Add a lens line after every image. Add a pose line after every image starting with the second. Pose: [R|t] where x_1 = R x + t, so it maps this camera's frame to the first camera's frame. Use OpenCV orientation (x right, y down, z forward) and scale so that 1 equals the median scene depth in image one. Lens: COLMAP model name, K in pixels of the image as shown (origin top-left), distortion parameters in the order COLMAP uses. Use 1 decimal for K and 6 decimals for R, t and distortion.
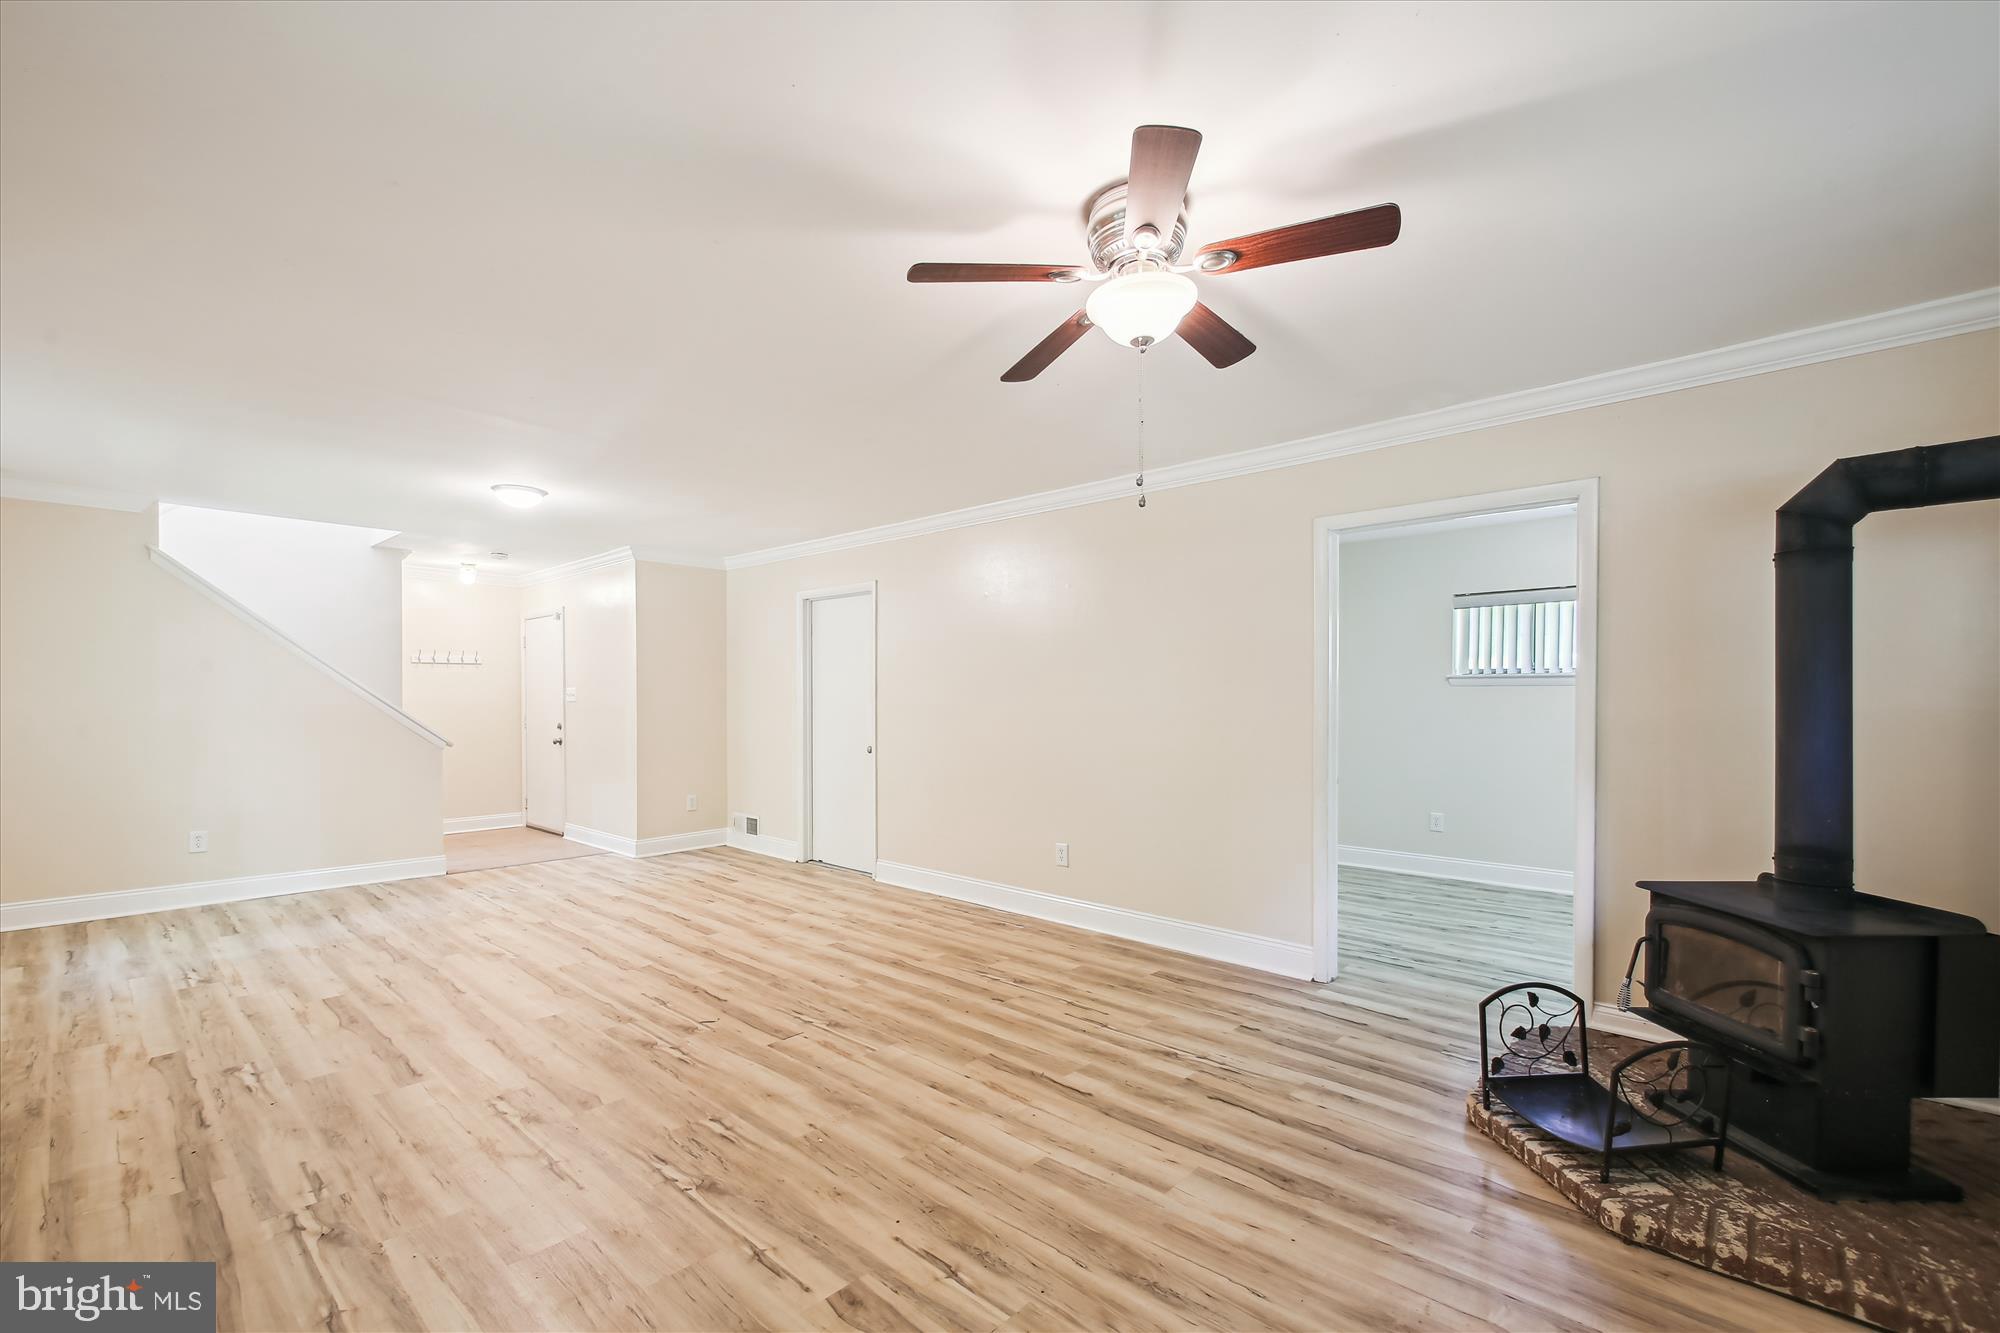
lens RADIAL K [[869.5, 0, 975.0], [0, 869.5, 680.9], [0, 0, 1]] dist [0.013293, -0.010522]
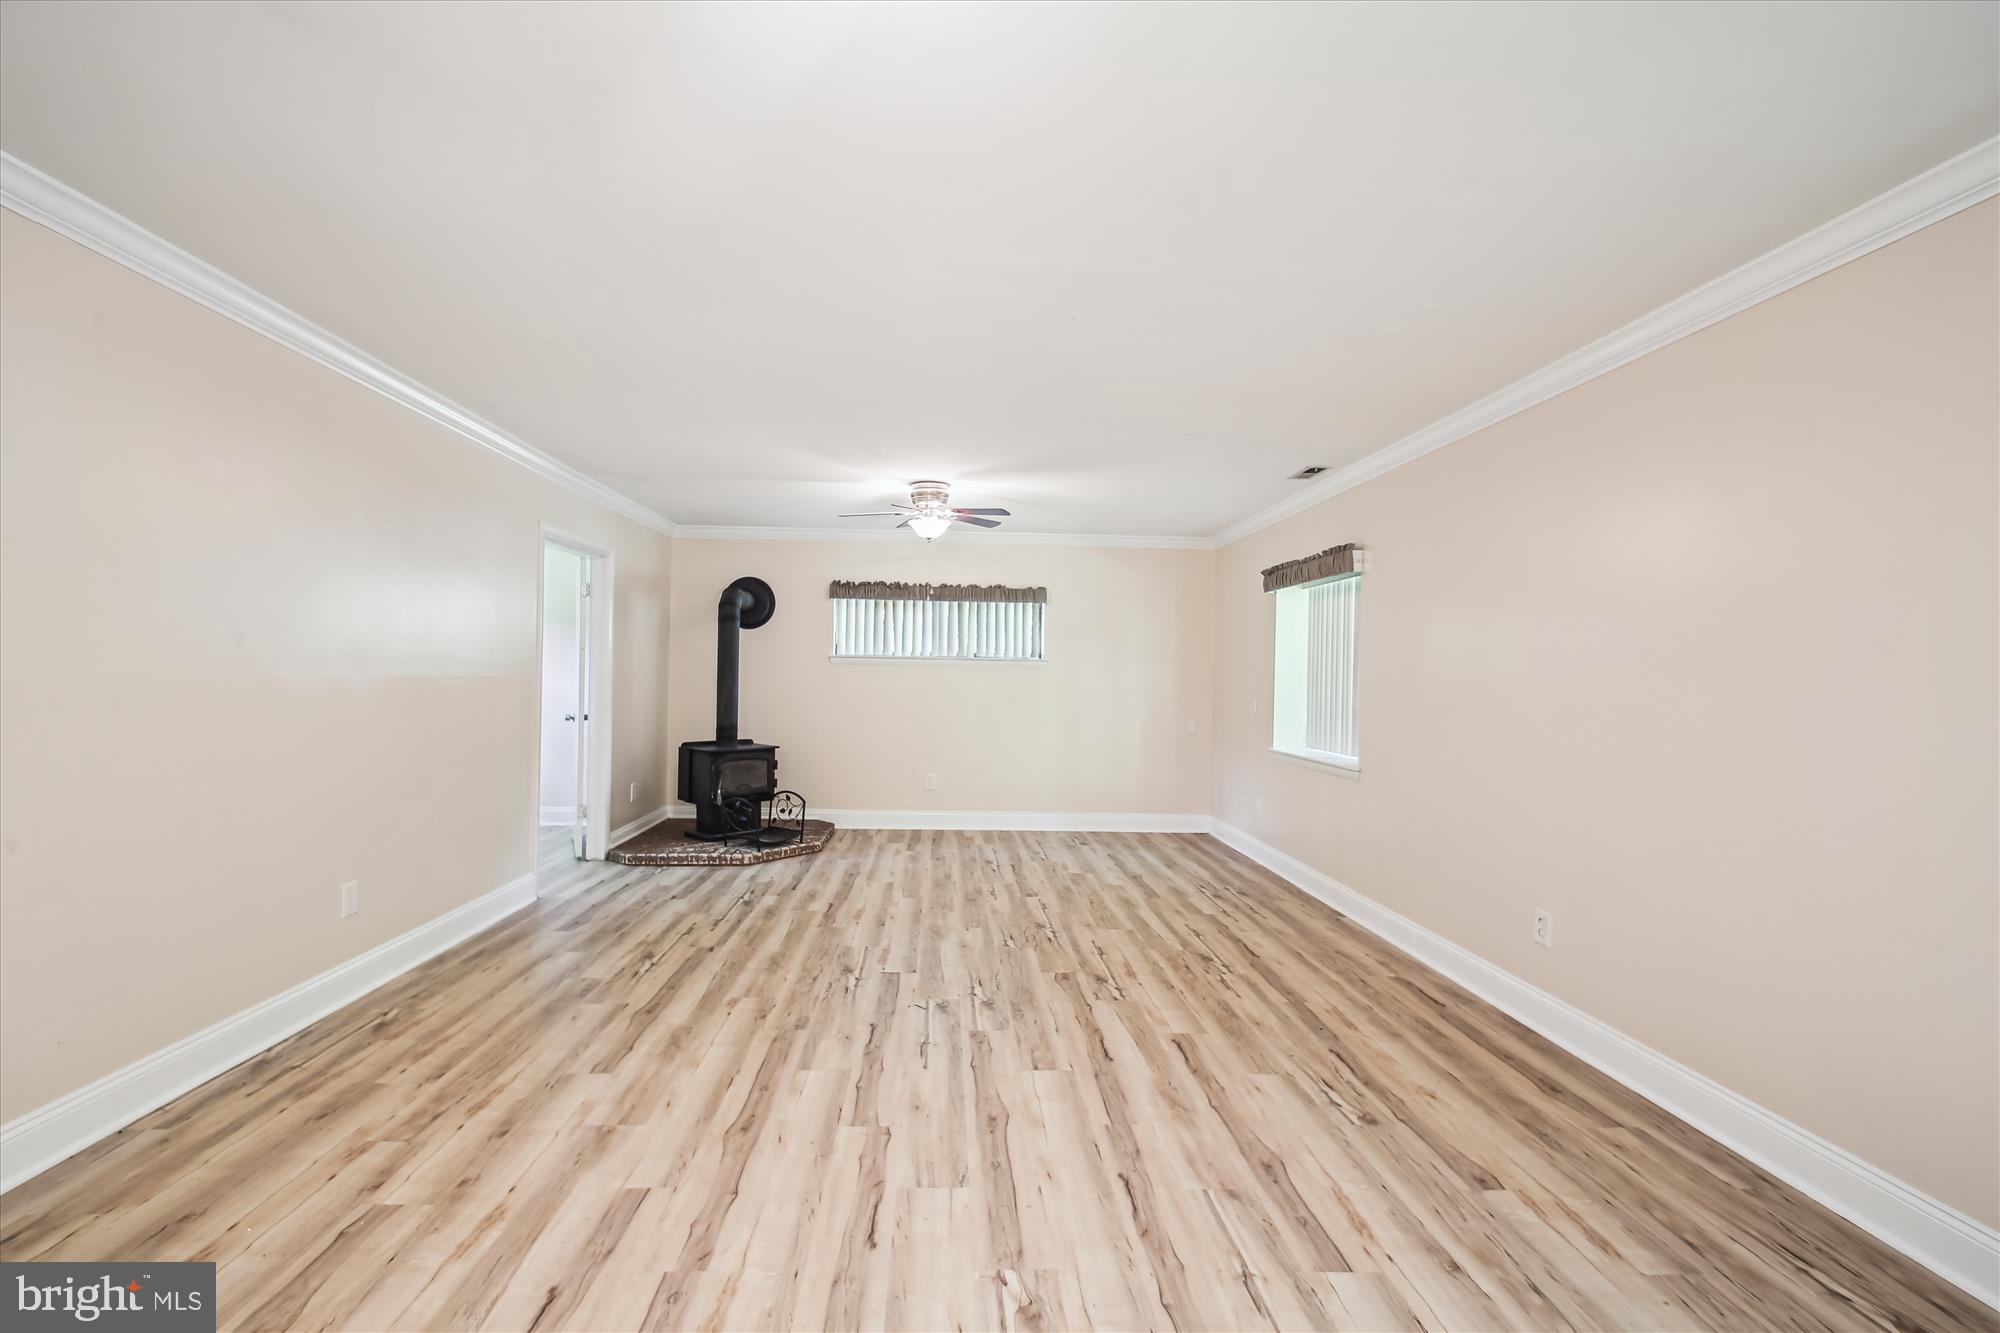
lens RADIAL K [[844.9, 0, 972.7], [0, 844.9, 674.6], [0, 0, 1]] dist [0.012828, -0.008905]
pose [[-0.718025, -0.016061, 0.695832, -1.022696], [-0.036243, 0.999240, -0.014335, 0.029233], [-0.695073, -0.035512, -0.718061, 1.683872]]
